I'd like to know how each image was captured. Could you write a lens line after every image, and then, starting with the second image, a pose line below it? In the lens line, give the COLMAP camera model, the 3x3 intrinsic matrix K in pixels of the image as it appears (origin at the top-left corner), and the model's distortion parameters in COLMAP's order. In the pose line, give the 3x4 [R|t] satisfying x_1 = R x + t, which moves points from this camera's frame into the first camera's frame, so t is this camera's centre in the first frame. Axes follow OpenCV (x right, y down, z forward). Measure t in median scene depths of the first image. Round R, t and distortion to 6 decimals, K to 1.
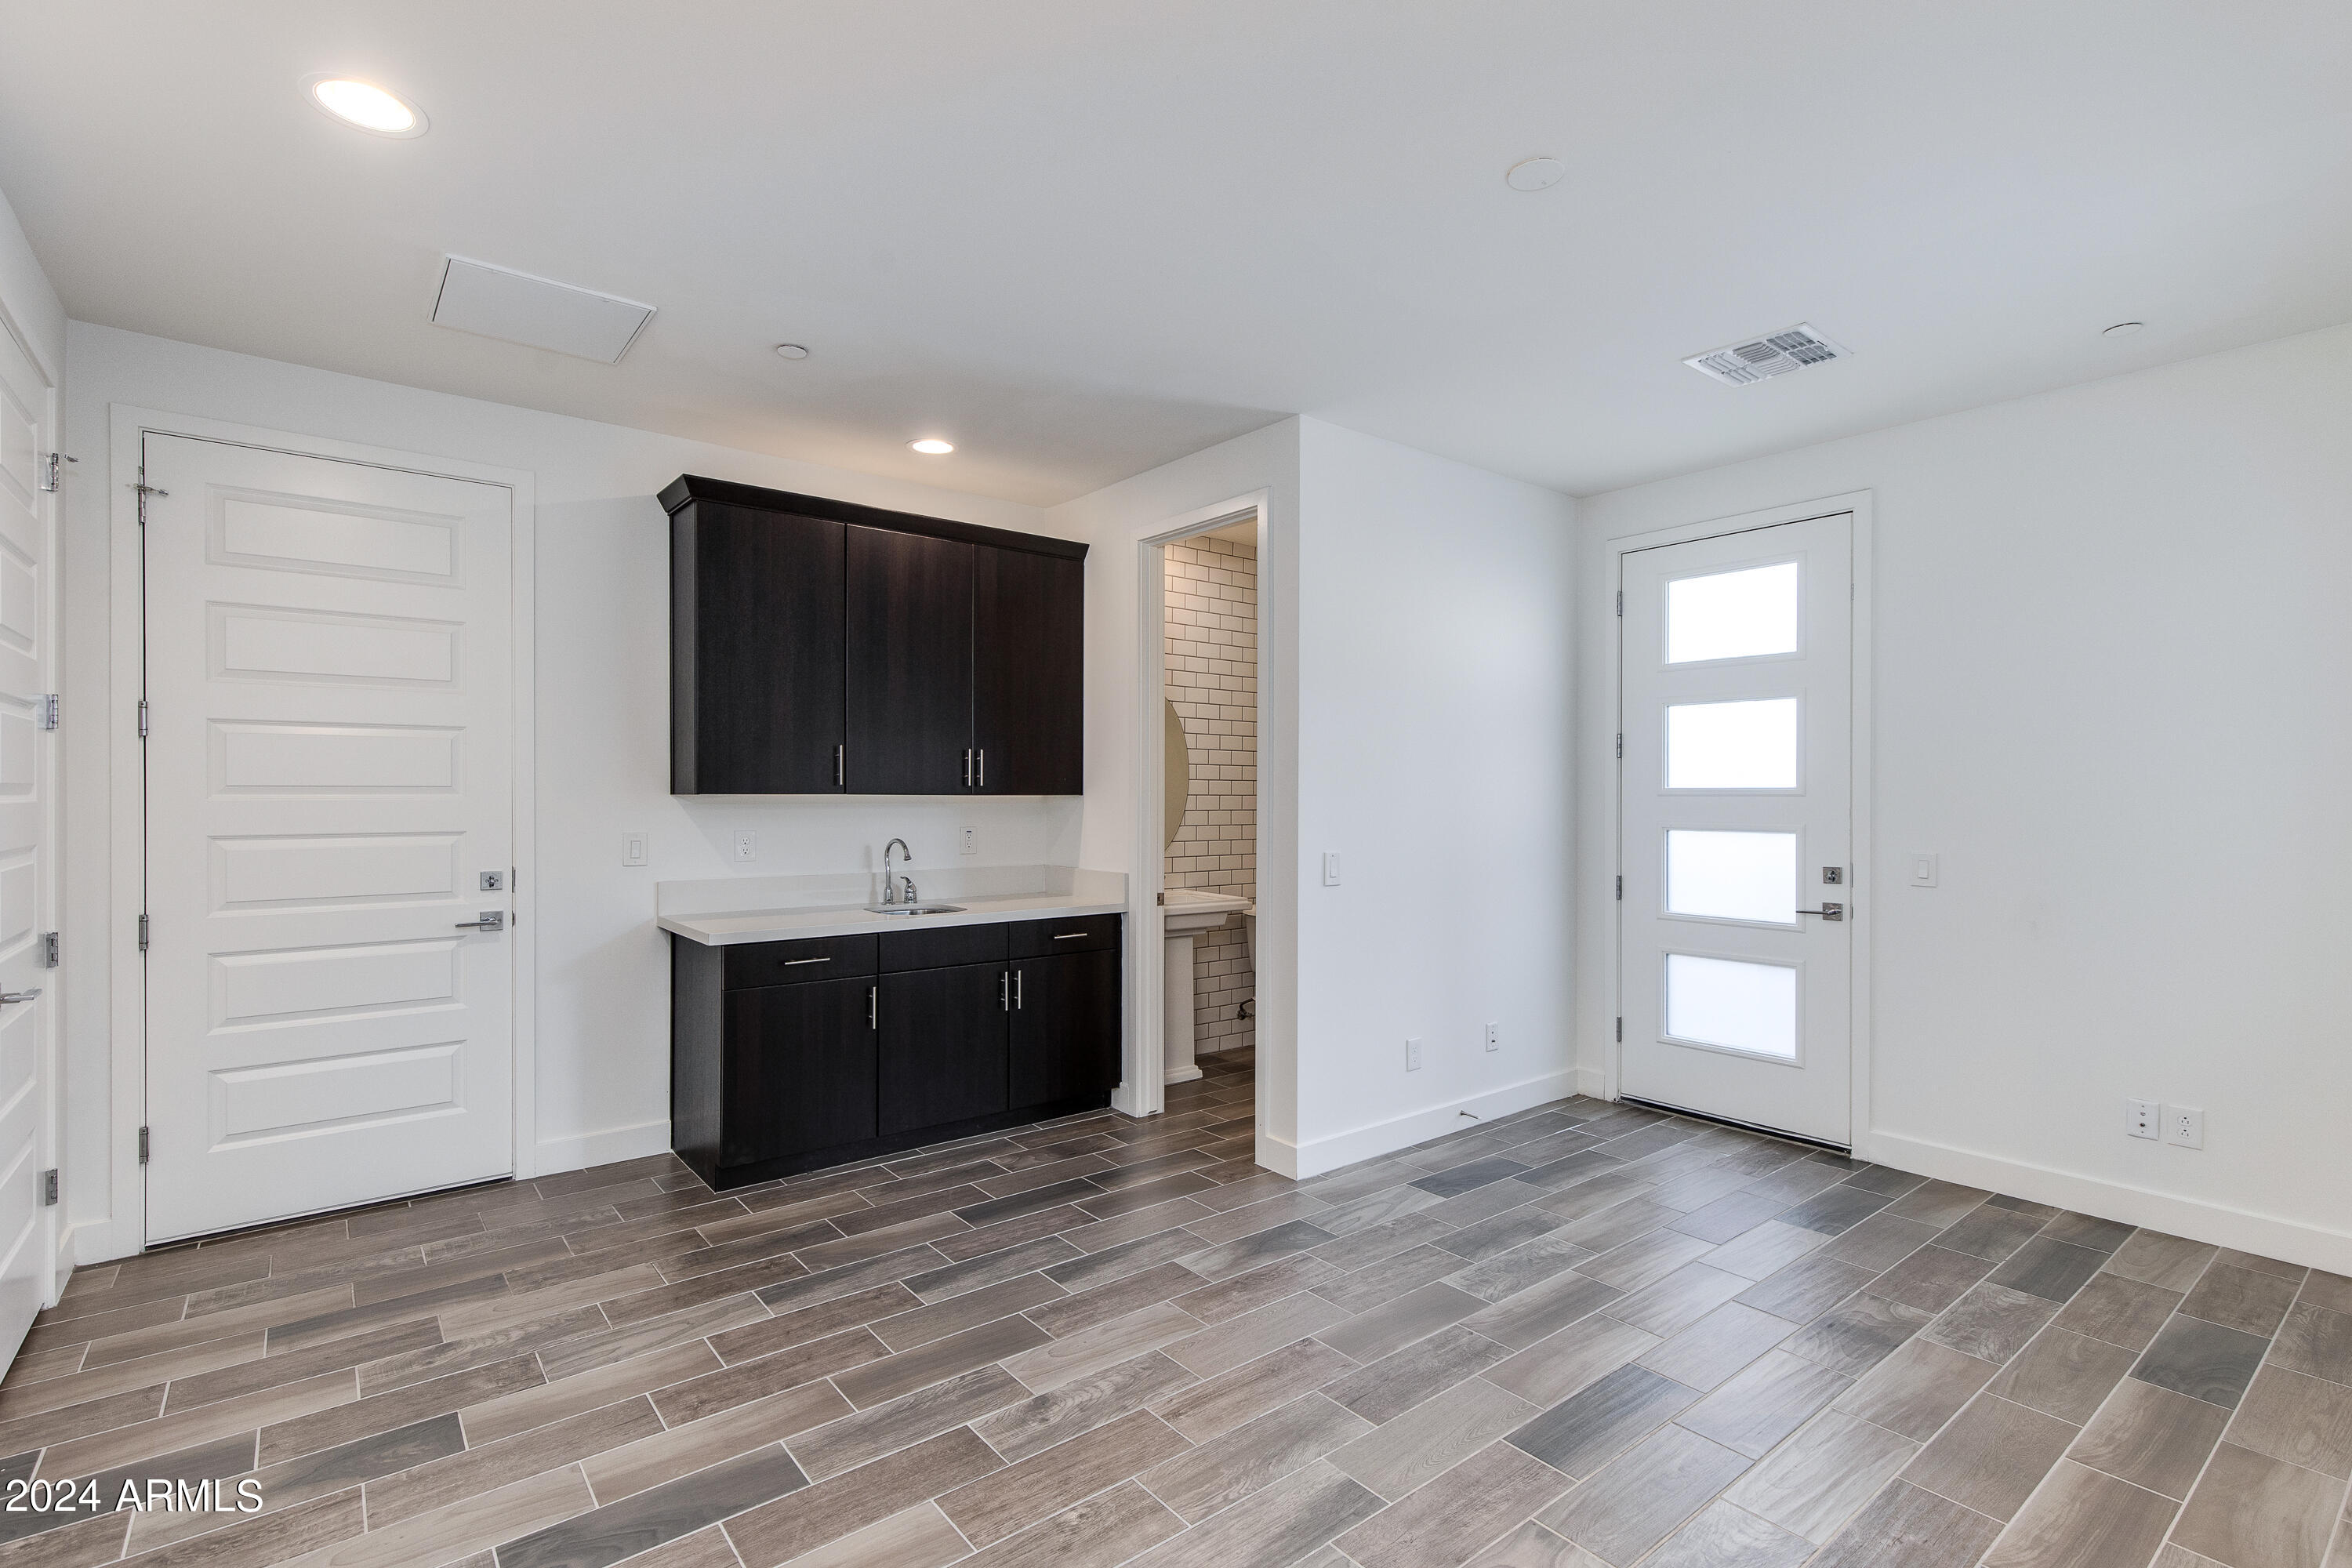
lens RADIAL K [[1097.8, 0, 1180.5], [0, 1097.8, 792.4], [0, 0, 1]] dist [0.001329, 0.000422]
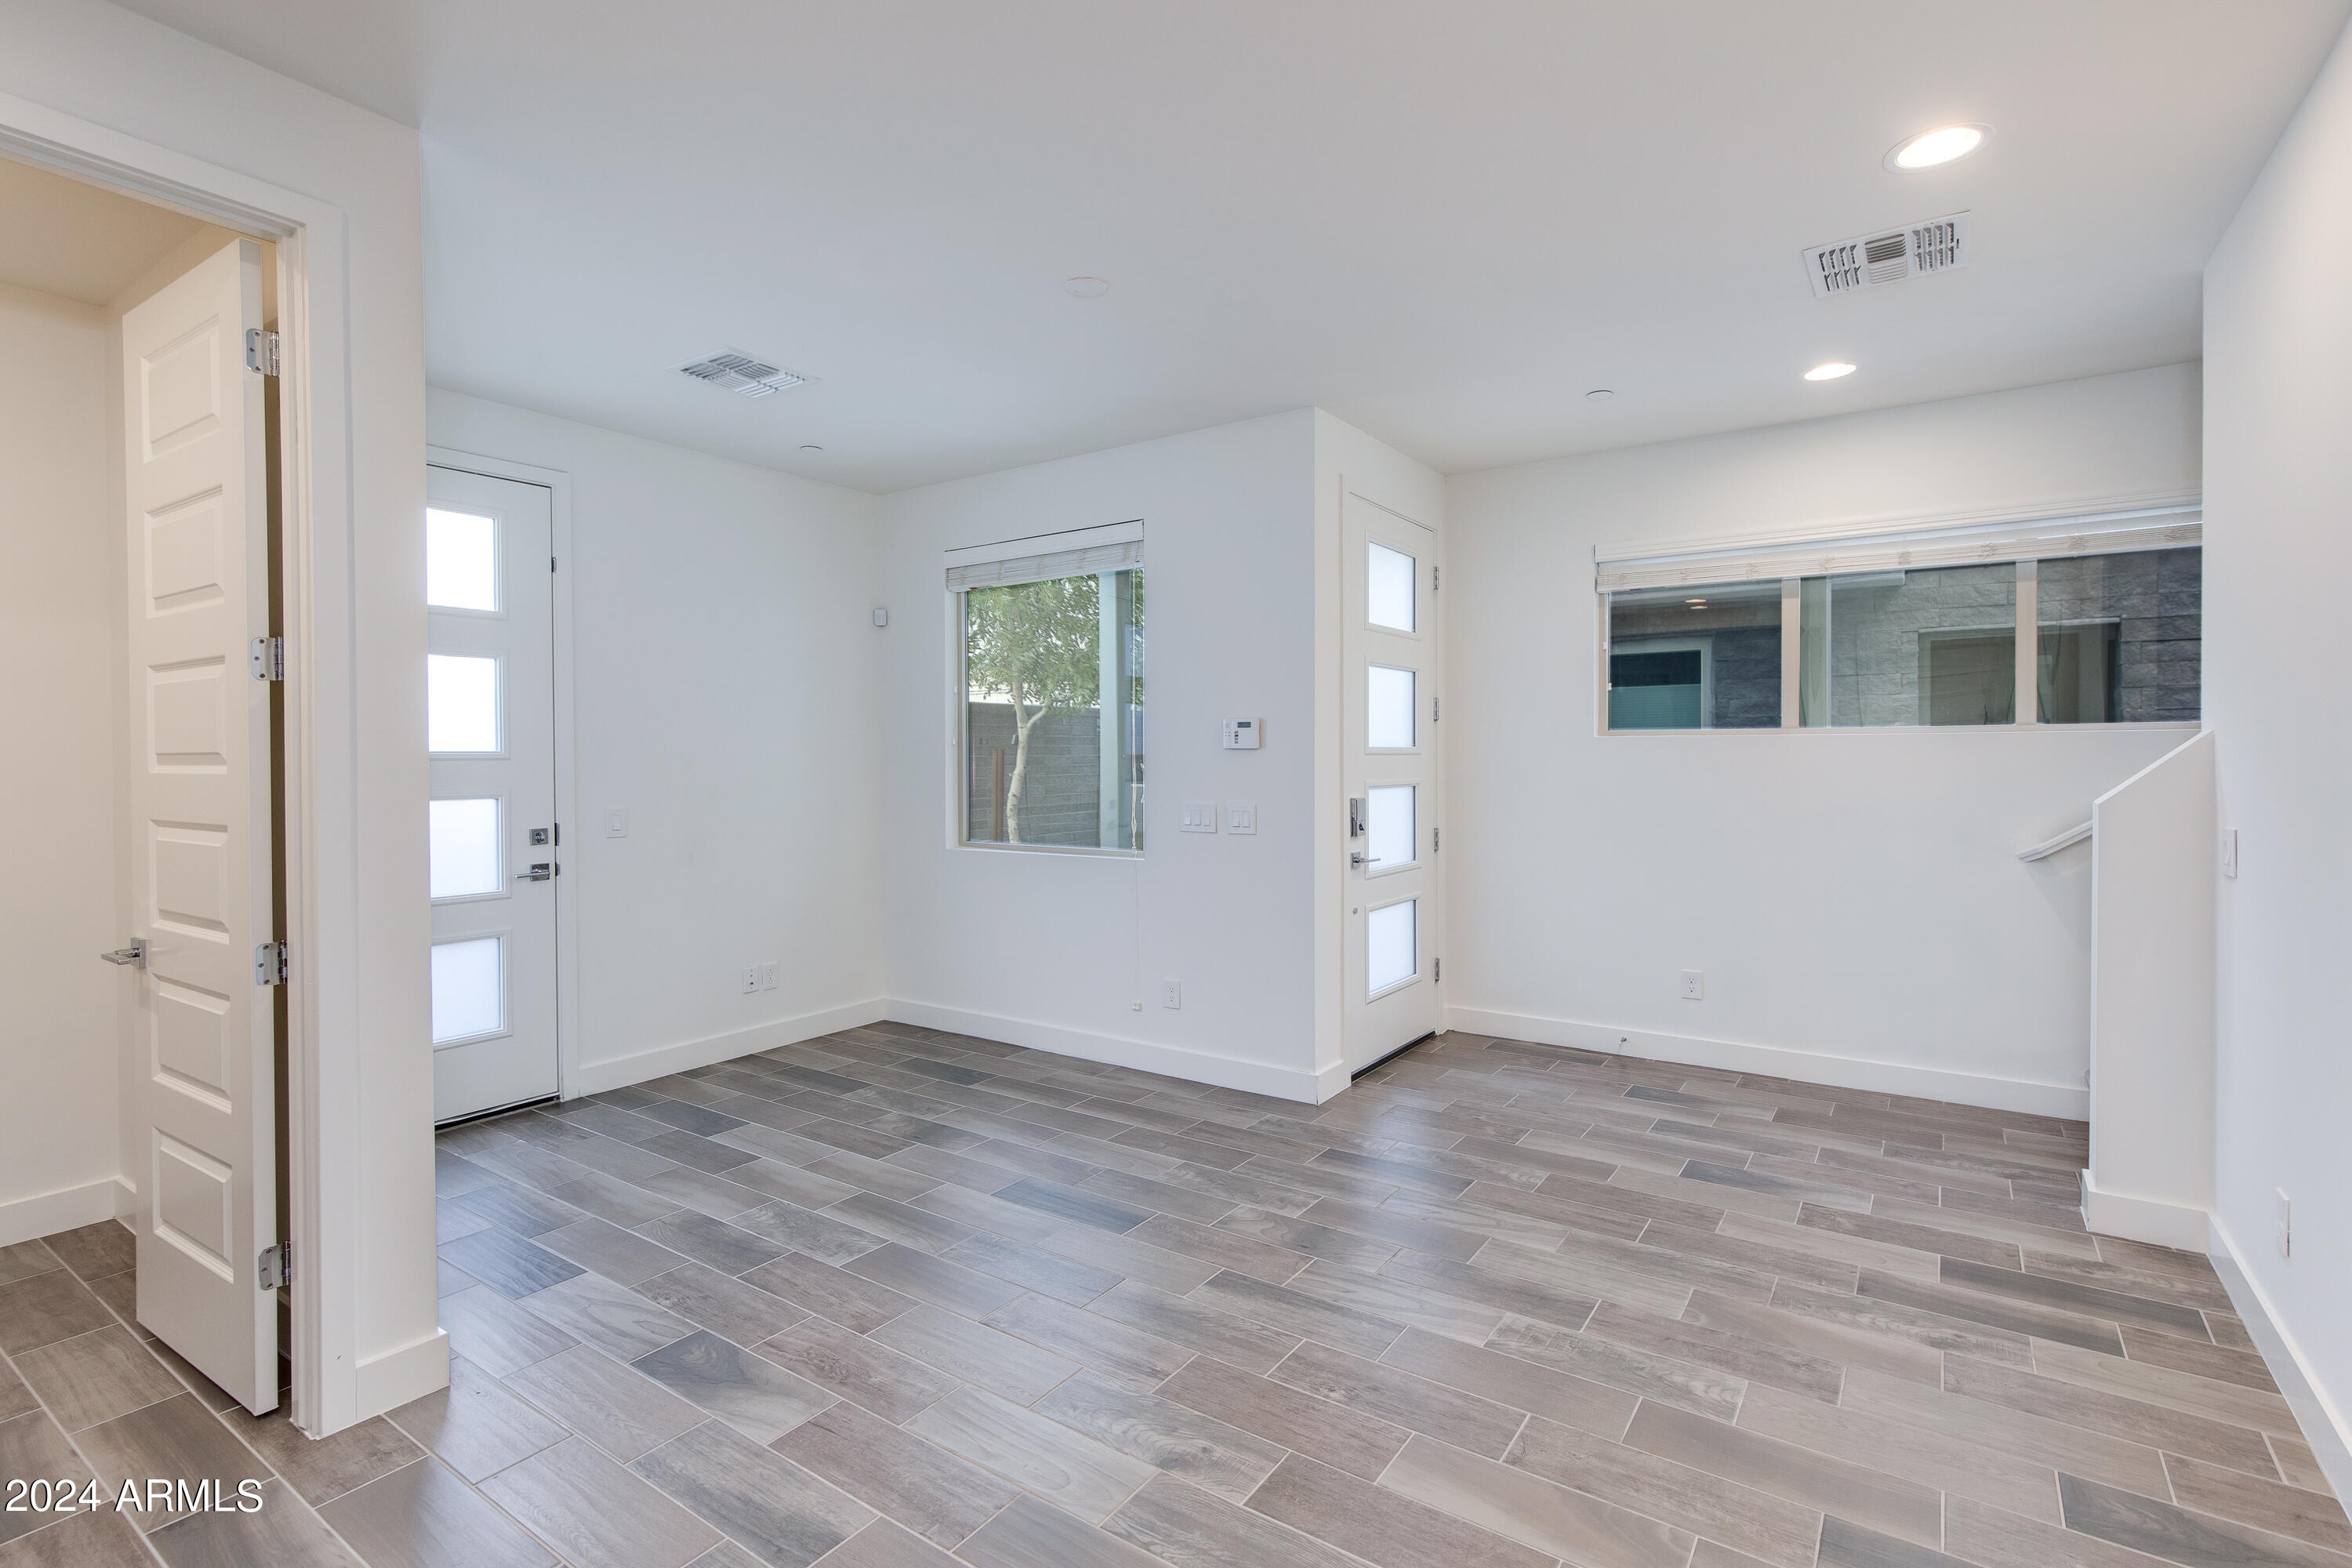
lens RADIAL K [[1066.6, 0, 1181.9], [0, 1066.6, 765.8], [0, 0, 1]] dist [-0.000255, -0.001324]
pose [[-0.274429, -0.011086, 0.961544, -0.709863], [0.005455, 0.999900, 0.013085, -0.000645], [-0.961592, 0.008836, -0.274341, 0.933733]]
